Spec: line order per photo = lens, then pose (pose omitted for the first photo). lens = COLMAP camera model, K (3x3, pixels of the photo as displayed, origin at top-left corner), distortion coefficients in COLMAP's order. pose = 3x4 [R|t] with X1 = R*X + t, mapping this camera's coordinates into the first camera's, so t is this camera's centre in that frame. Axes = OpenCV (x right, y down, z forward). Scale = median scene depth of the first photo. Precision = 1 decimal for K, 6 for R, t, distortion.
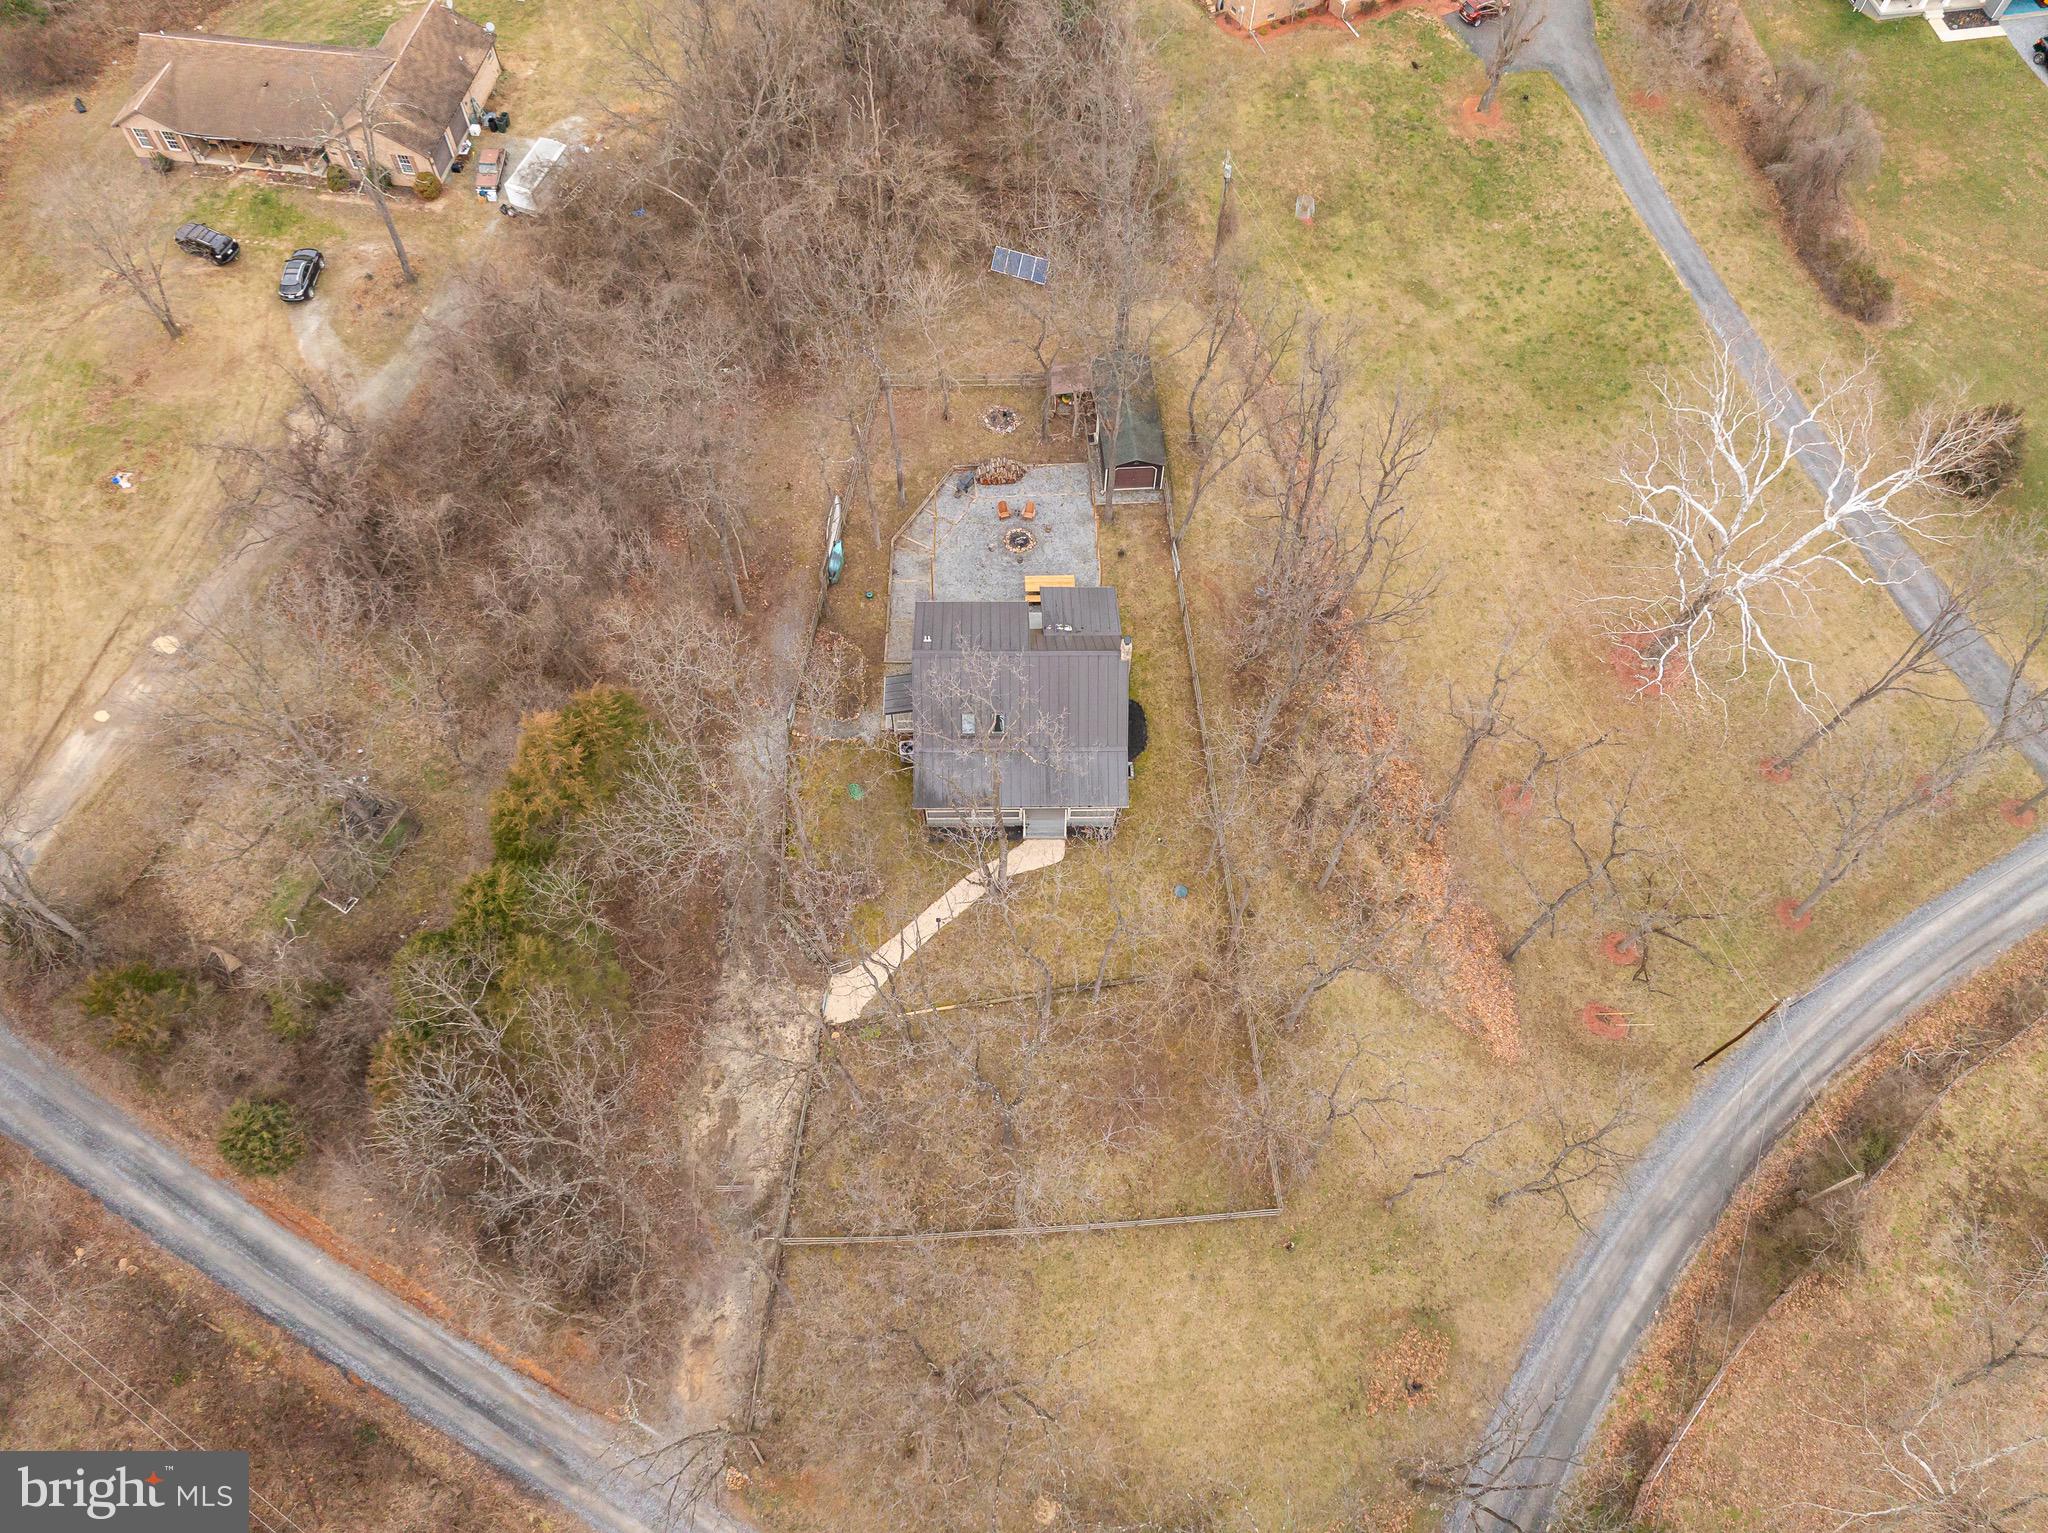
lens RADIAL K [[1452.3, 0, 1024.2], [0, 1452.3, 762.8], [0, 0, 1]] dist [-0.044306, 0.012883]
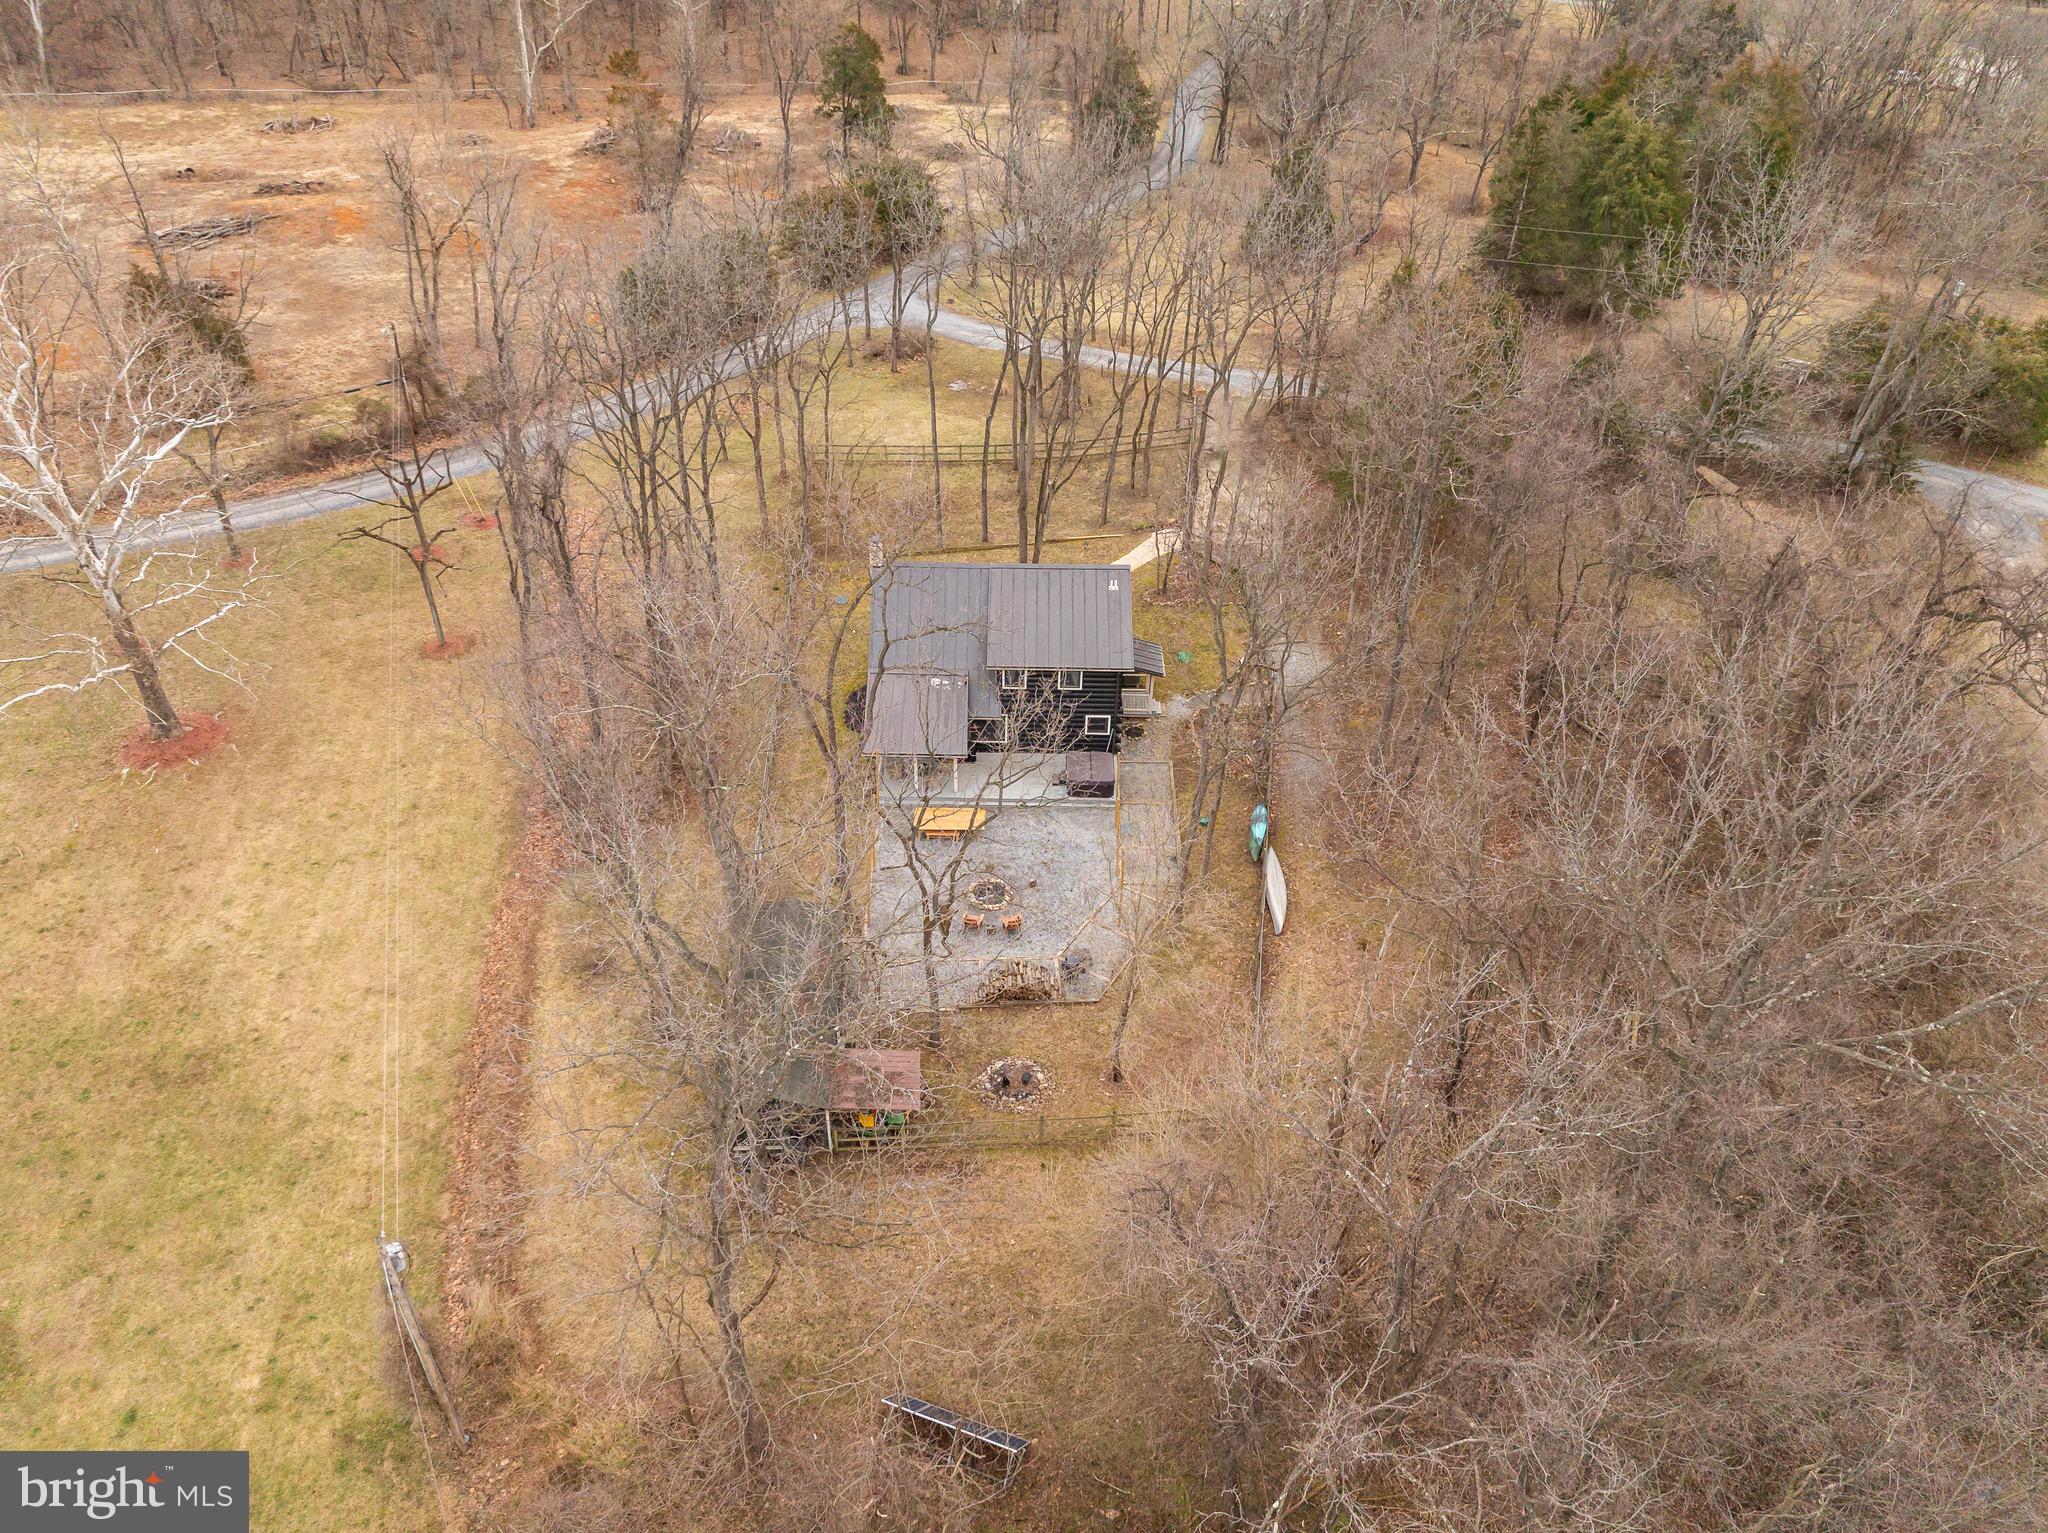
lens RADIAL K [[1452.3, 0, 1024.2], [0, 1452.3, 762.8], [0, 0, 1]] dist [-0.044306, 0.012883]
pose [[-0.999195, -0.039687, -0.005802, -0.013546], [-0.000444, -0.133692, 0.991023, -0.828623], [-0.040107, 0.990228, 0.133567, 0.895422]]
